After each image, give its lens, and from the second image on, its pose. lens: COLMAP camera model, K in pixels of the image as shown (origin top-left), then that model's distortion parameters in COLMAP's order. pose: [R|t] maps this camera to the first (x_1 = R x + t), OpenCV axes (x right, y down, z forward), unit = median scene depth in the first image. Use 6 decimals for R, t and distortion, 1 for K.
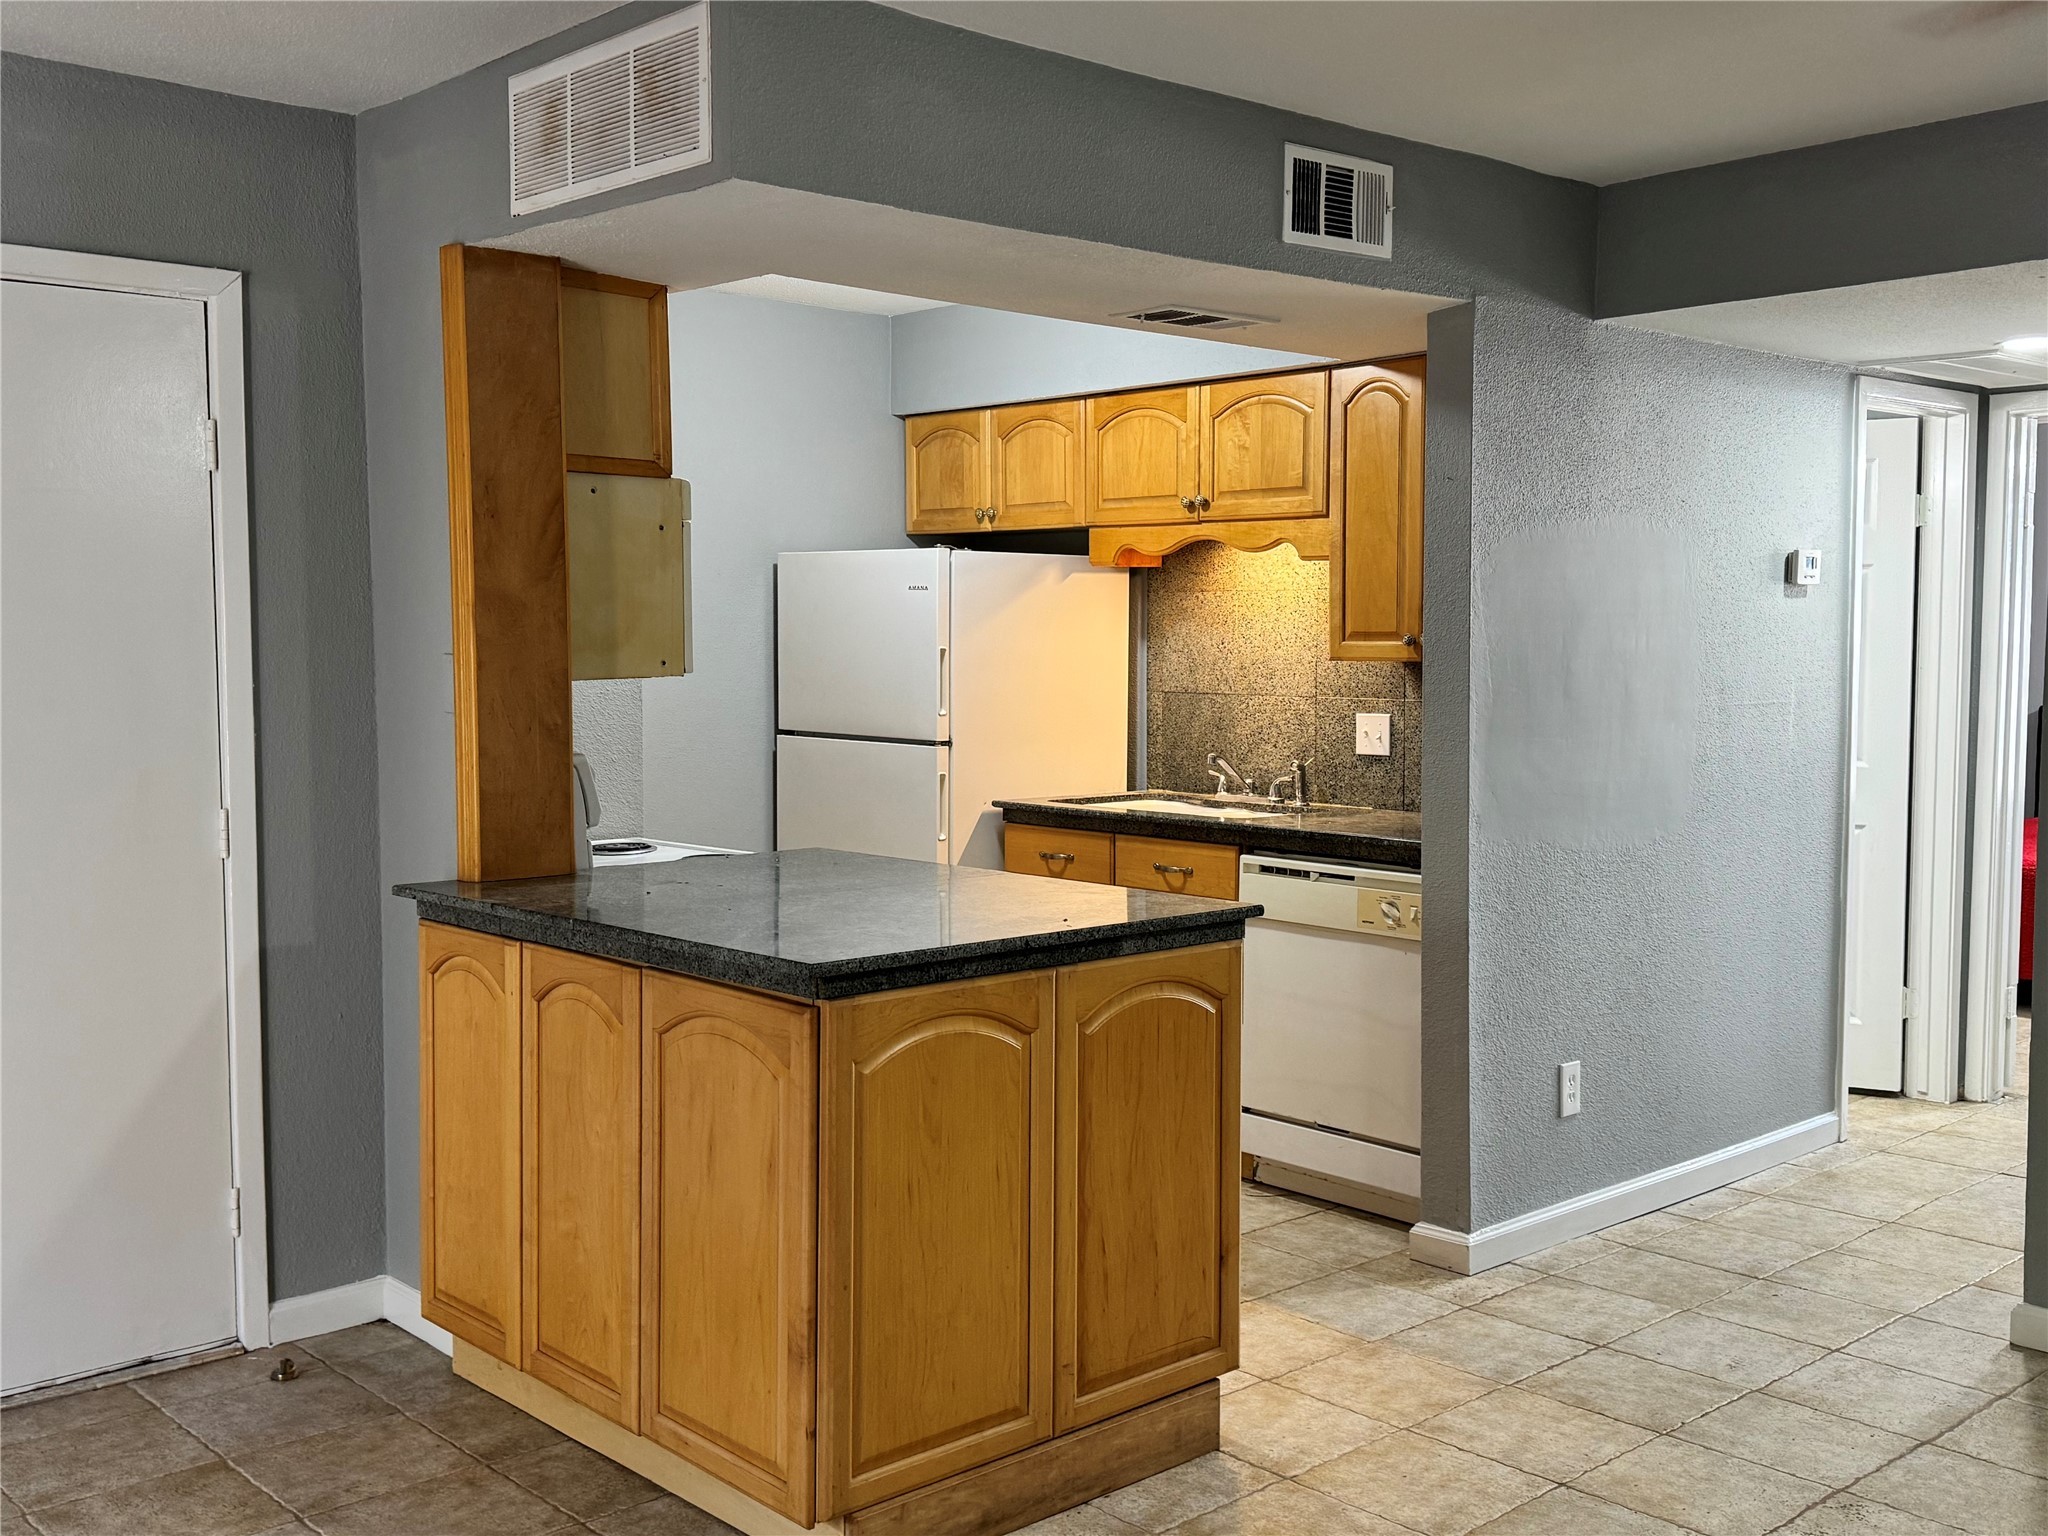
lens RADIAL K [[1977.5, 0, 1026.1], [0, 1977.5, 771.8], [0, 0, 1]] dist [0.170496, -0.329816]
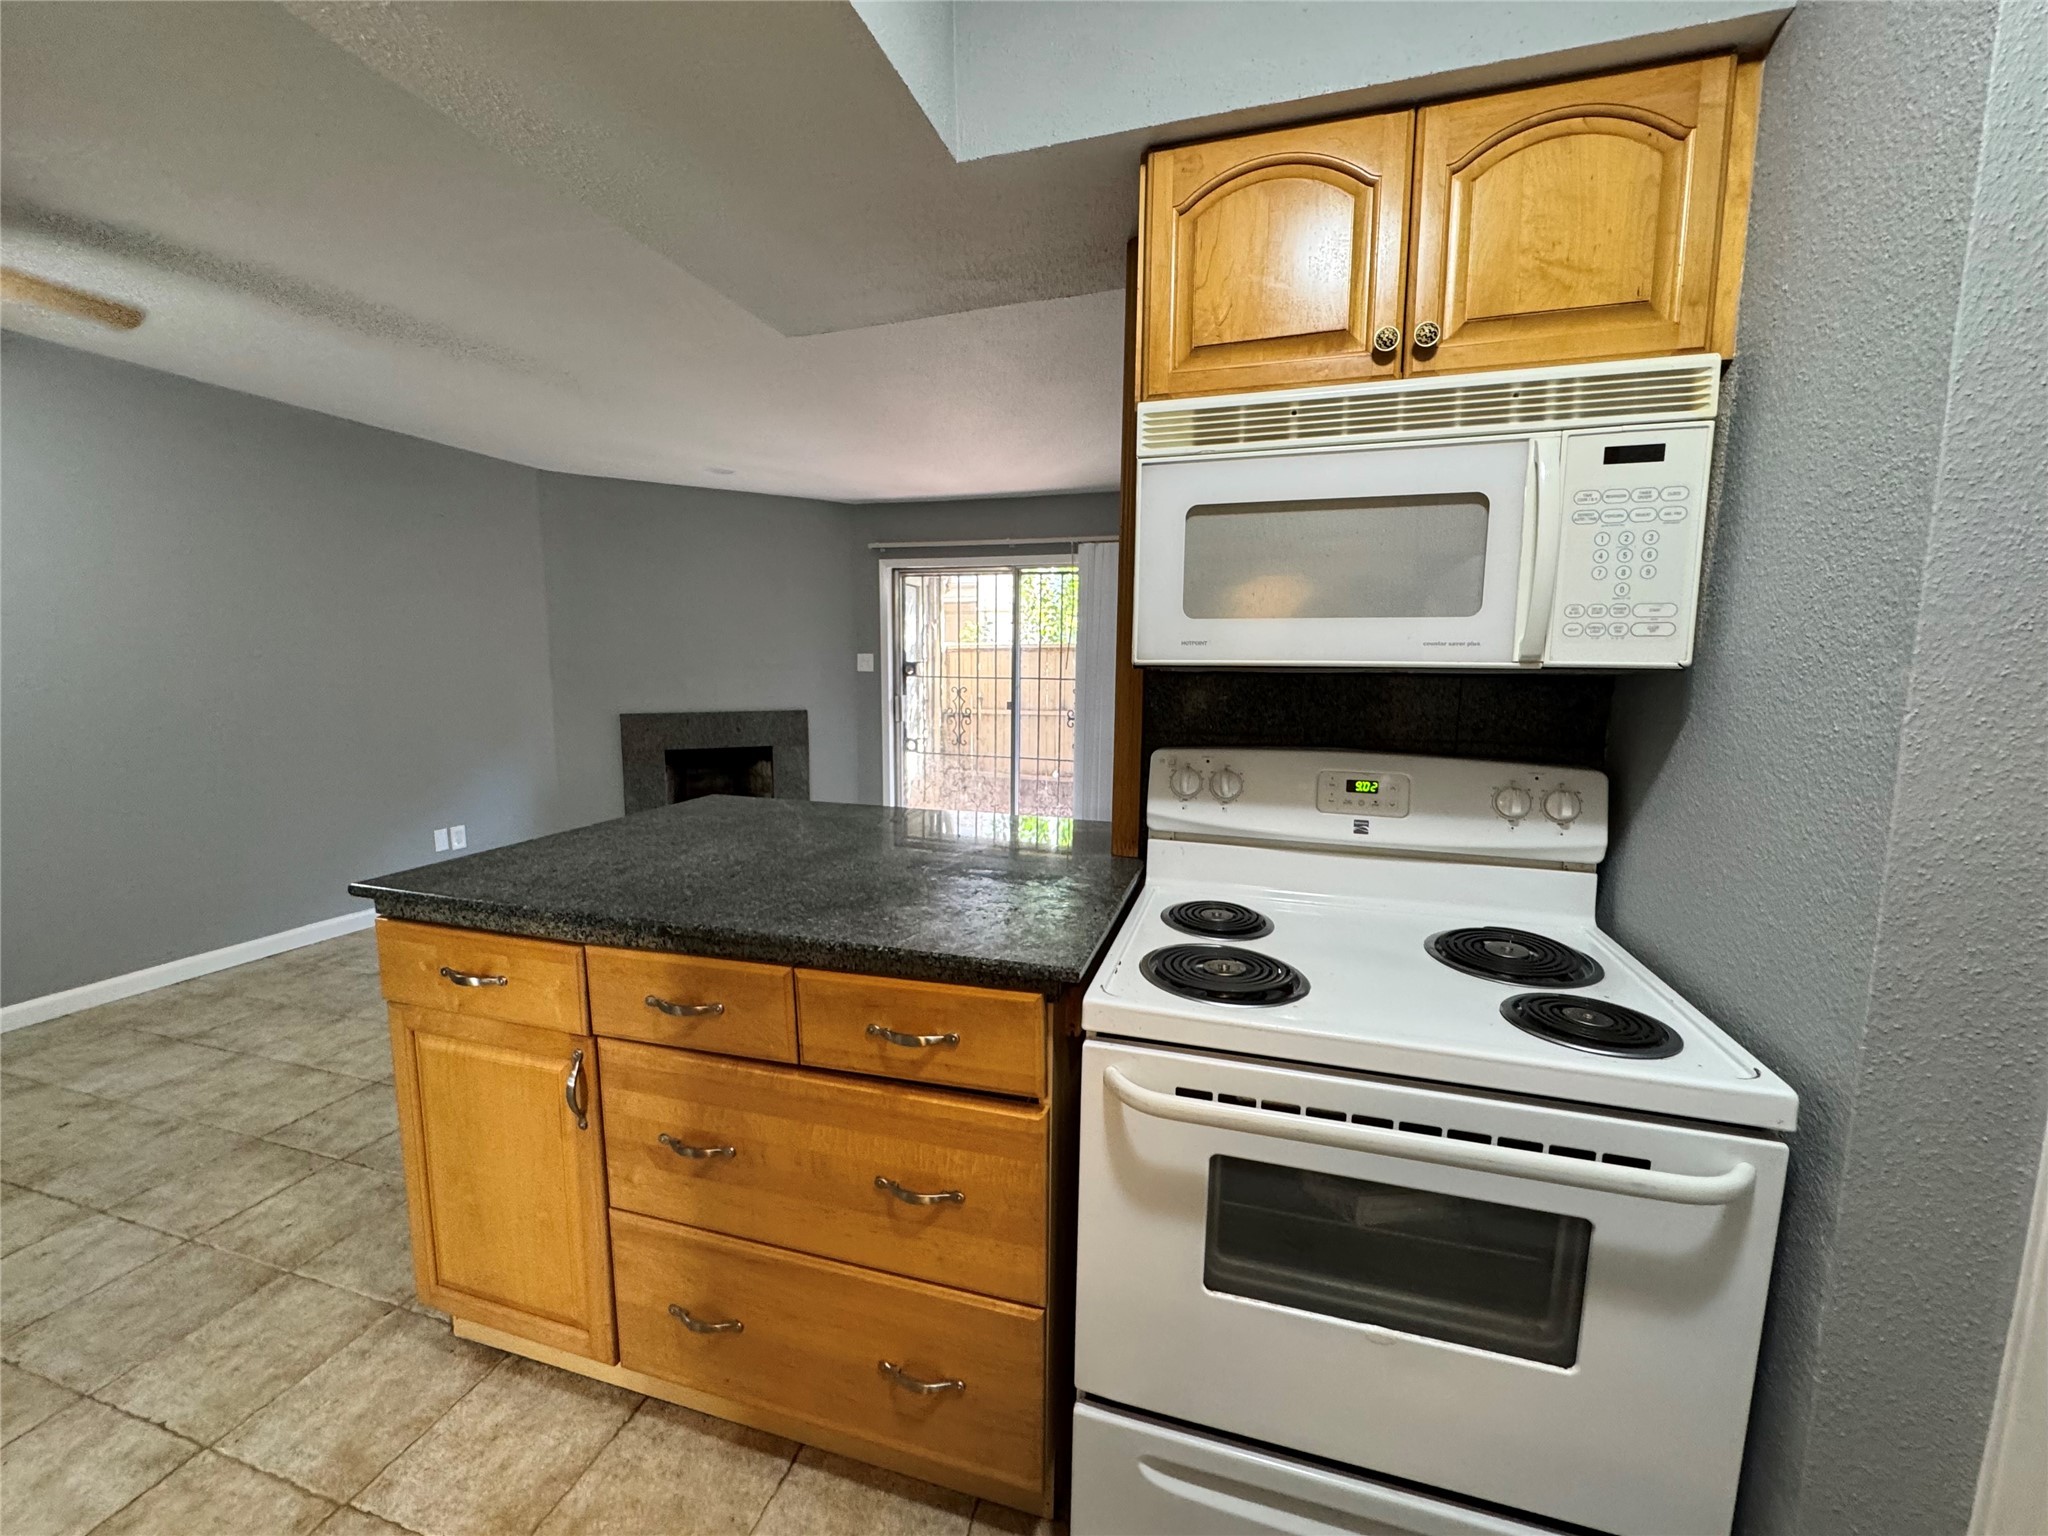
lens RADIAL K [[817.3, 0, 1024.9], [0, 817.3, 768.0], [0, 0, 1]] dist [-0.004669, 0.000219]
pose [[-0.858746, 0.056936, -0.509229, 0.028609], [-0.046502, 0.981047, 0.188109, -0.069702], [0.510288, 0.185218, -0.839822, 1.286516]]
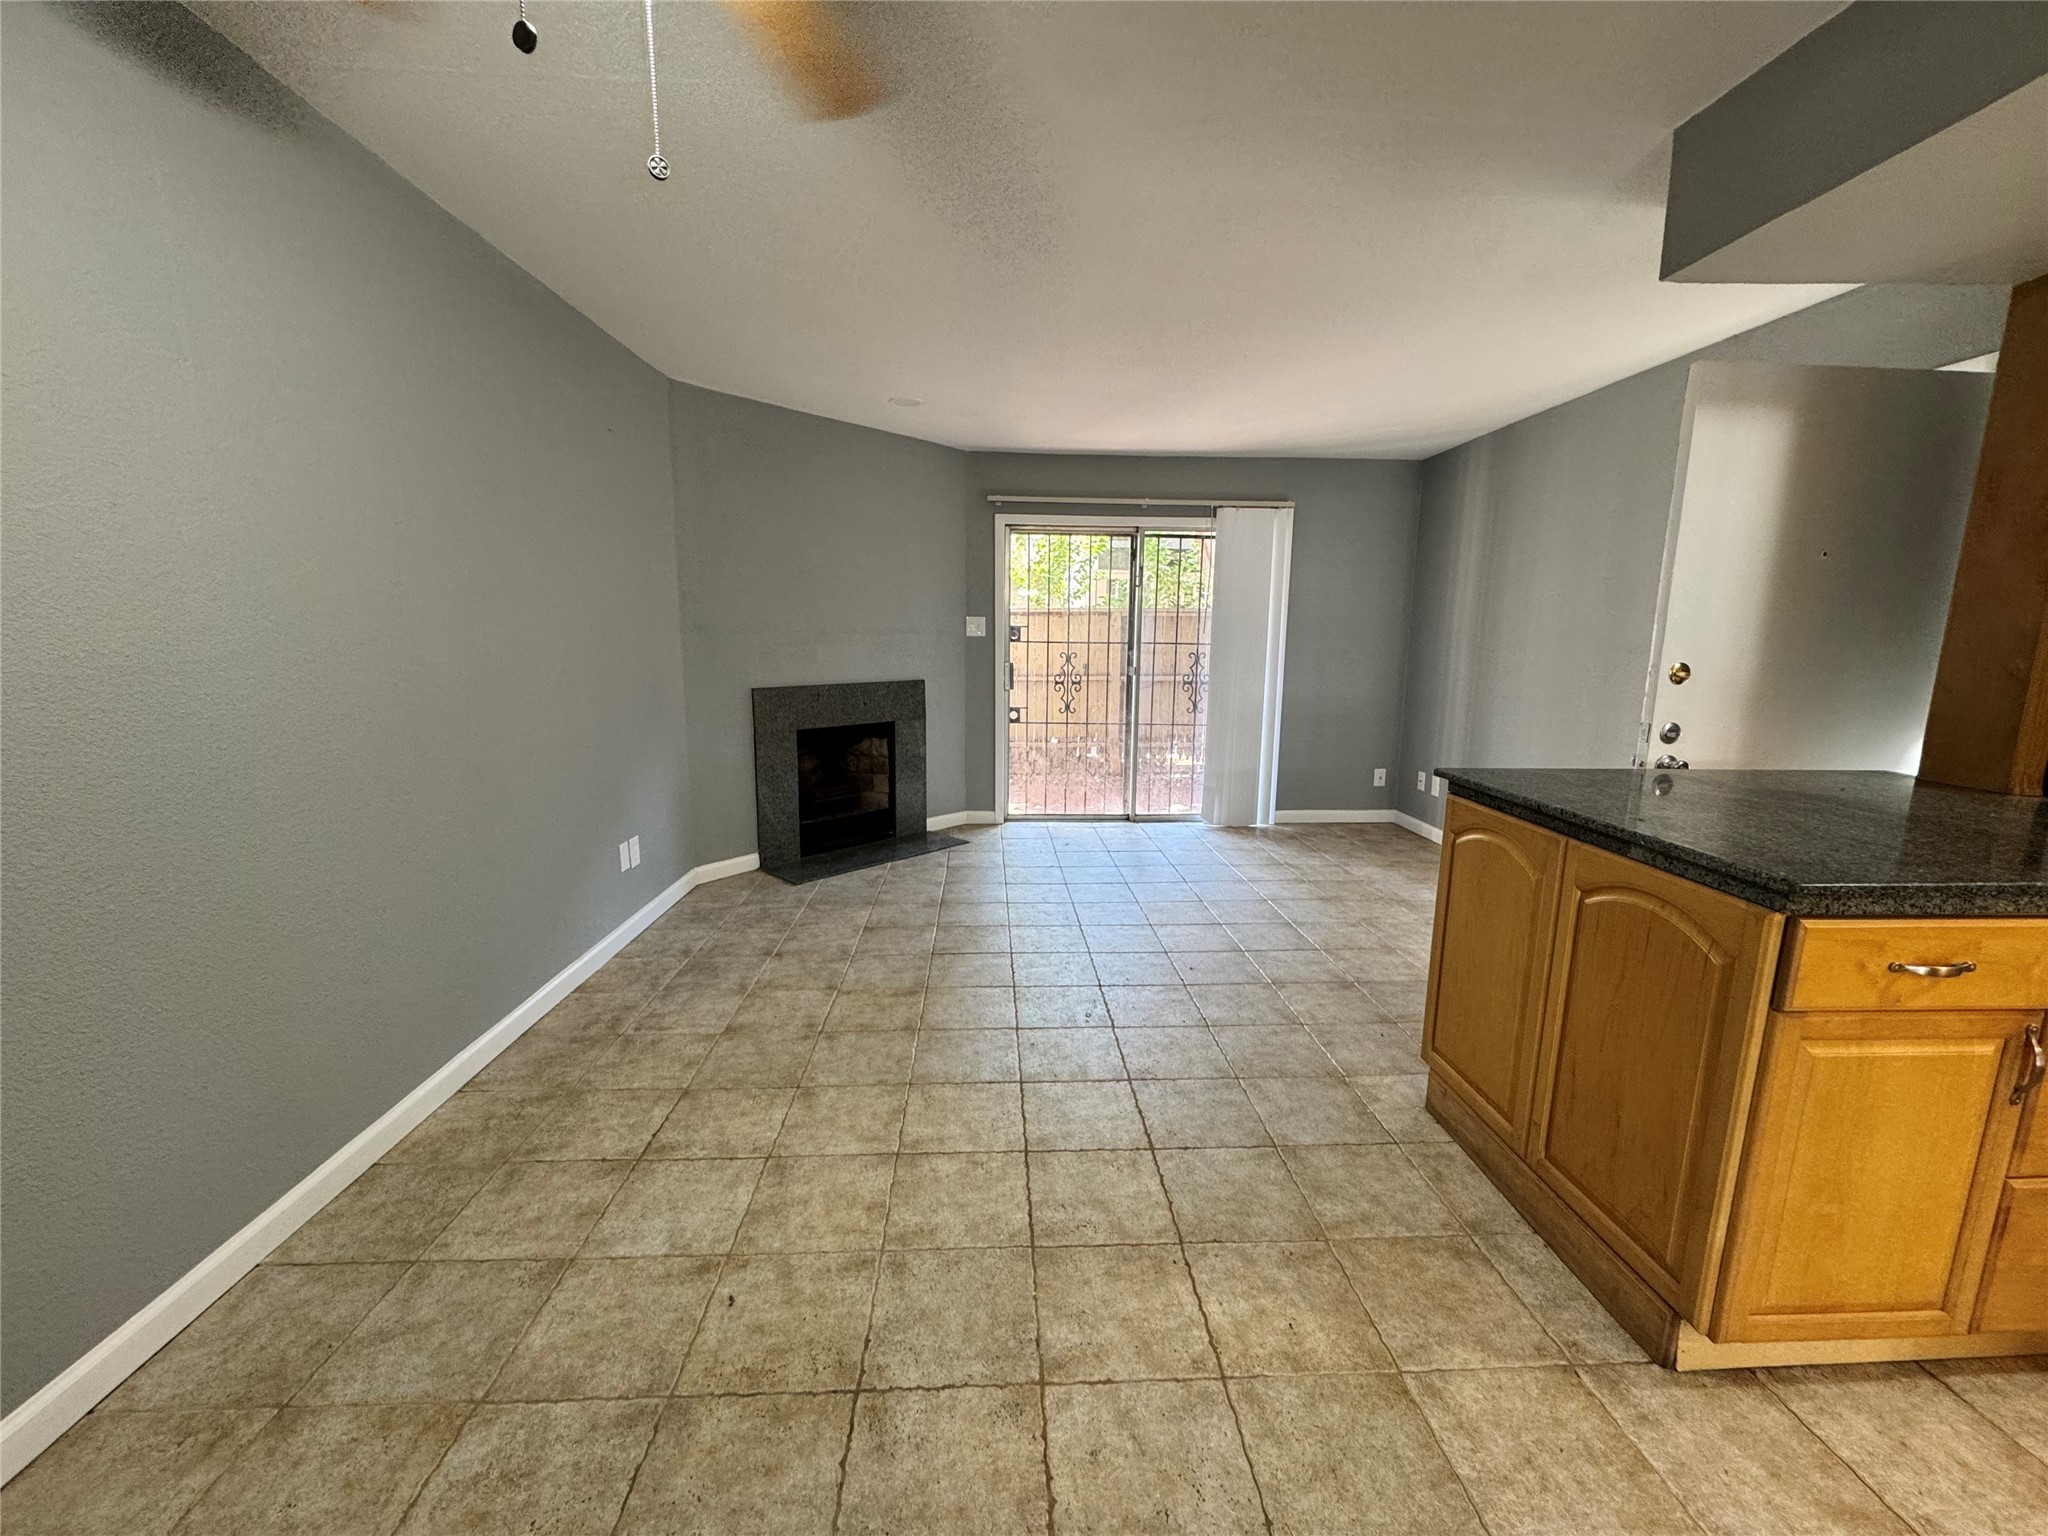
lens RADIAL K [[813.6, 0, 1024.0], [0, 813.6, 768.0], [0, 0, 1]] dist [-0.002330, 0.000037]
pose [[-0.640530, 0.121003, -0.758340, 0.503894], [-0.065194, 0.975375, 0.210699, -0.027753], [0.765161, 0.184398, -0.616868, 0.815528]]
